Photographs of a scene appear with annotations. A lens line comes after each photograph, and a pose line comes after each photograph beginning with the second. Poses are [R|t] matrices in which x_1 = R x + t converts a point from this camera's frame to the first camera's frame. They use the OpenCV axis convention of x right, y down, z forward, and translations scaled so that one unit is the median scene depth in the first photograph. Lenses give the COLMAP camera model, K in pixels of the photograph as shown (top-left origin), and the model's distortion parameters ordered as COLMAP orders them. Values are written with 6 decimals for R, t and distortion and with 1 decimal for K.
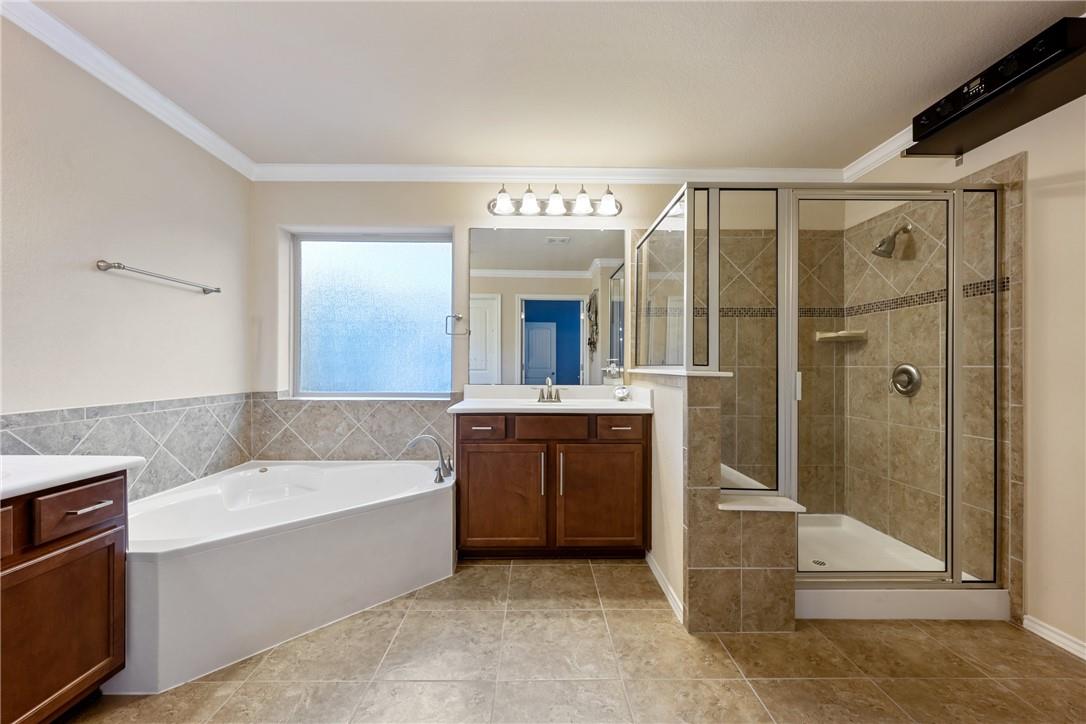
lens RADIAL K [[435.6, 0, 542.3], [0, 435.6, 364.7], [0, 0, 1]] dist [-0.000043, -0.000280]
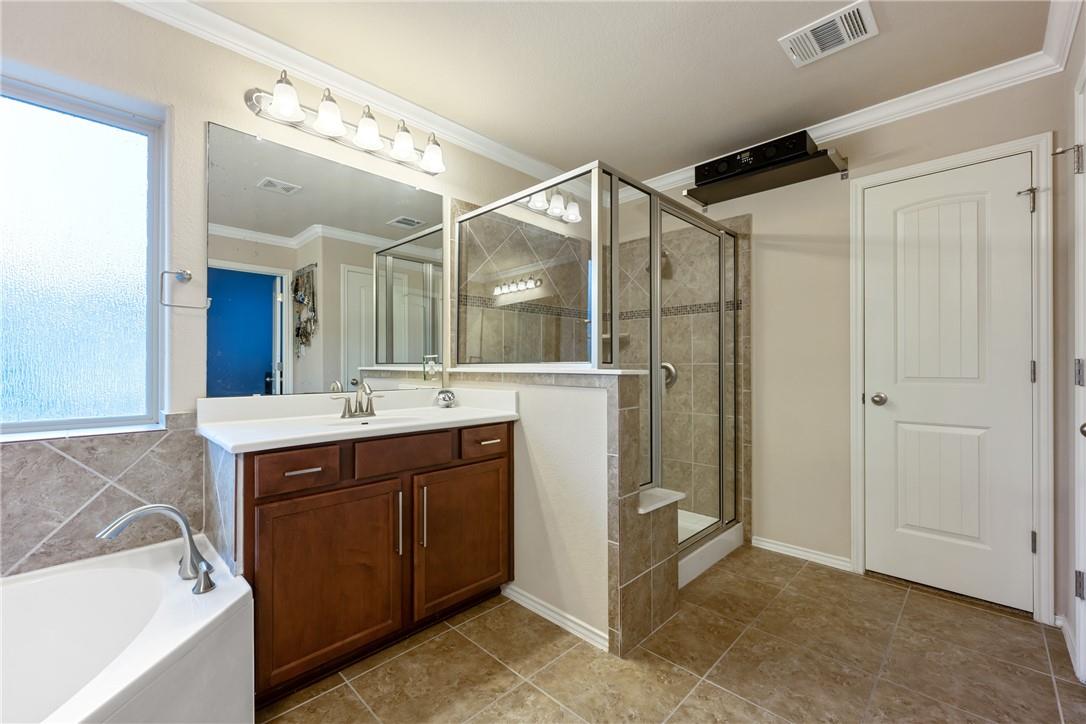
lens RADIAL K [[449.5, 0, 543.0], [0, 449.5, 362.0], [0, 0, 1]] dist [-0.001090, -0.000112]
pose [[0.706611, -0.000106, 0.707603, -0.335232], [0.000546, 1.000000, -0.000396, -0.000463], [-0.707602, 0.000666, 0.706611, 0.345981]]
